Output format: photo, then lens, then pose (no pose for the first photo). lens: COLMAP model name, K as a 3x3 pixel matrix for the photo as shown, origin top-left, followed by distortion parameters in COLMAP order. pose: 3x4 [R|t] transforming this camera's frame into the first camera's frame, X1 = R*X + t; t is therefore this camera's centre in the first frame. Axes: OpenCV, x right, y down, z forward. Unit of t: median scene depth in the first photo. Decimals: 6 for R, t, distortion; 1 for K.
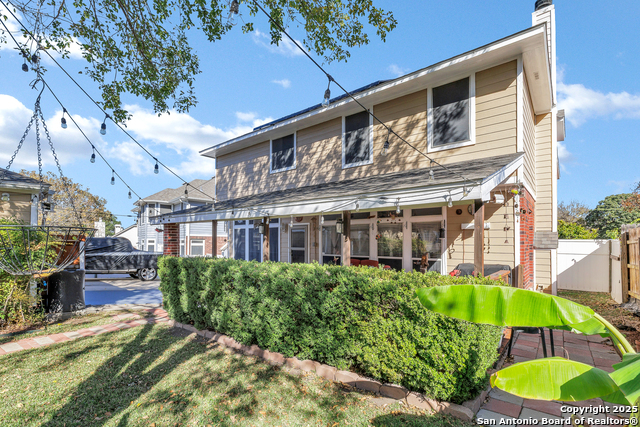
lens RADIAL K [[287.1, 0, 313.5], [0, 287.1, 245.6], [0, 0, 1]] dist [0.008712, 0.001693]
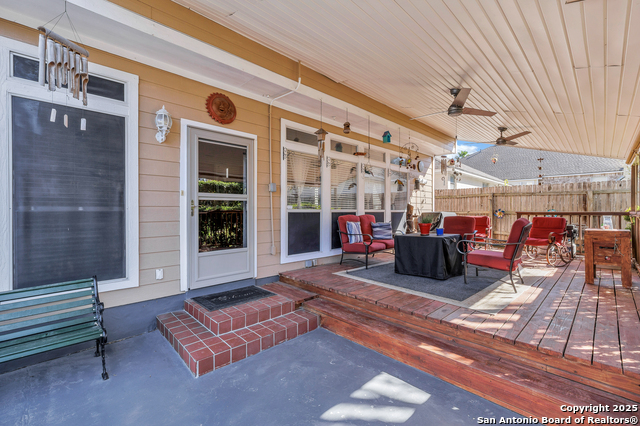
lens RADIAL K [[287.1, 0, 317.4], [0, 287.1, 207.0], [0, 0, 1]] dist [0.008712, 0.001693]
pose [[0.085752, 0.003288, 0.996311, -0.537879], [0.009577, 0.999946, -0.004125, 0.033797], [-0.996270, 0.009896, 0.085716, 1.117030]]
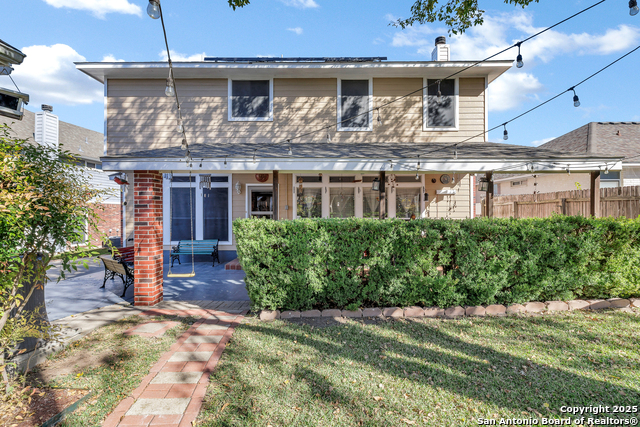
lens RADIAL K [[287.1, 0, 314.3], [0, 287.1, 211.3], [0, 0, 1]] dist [0.008712, 0.001693]
pose [[0.780152, -0.007786, 0.625542, -0.623216], [0.015298, 0.999861, -0.006634, 0.016874], [-0.625403, 0.014745, 0.780162, 0.296557]]
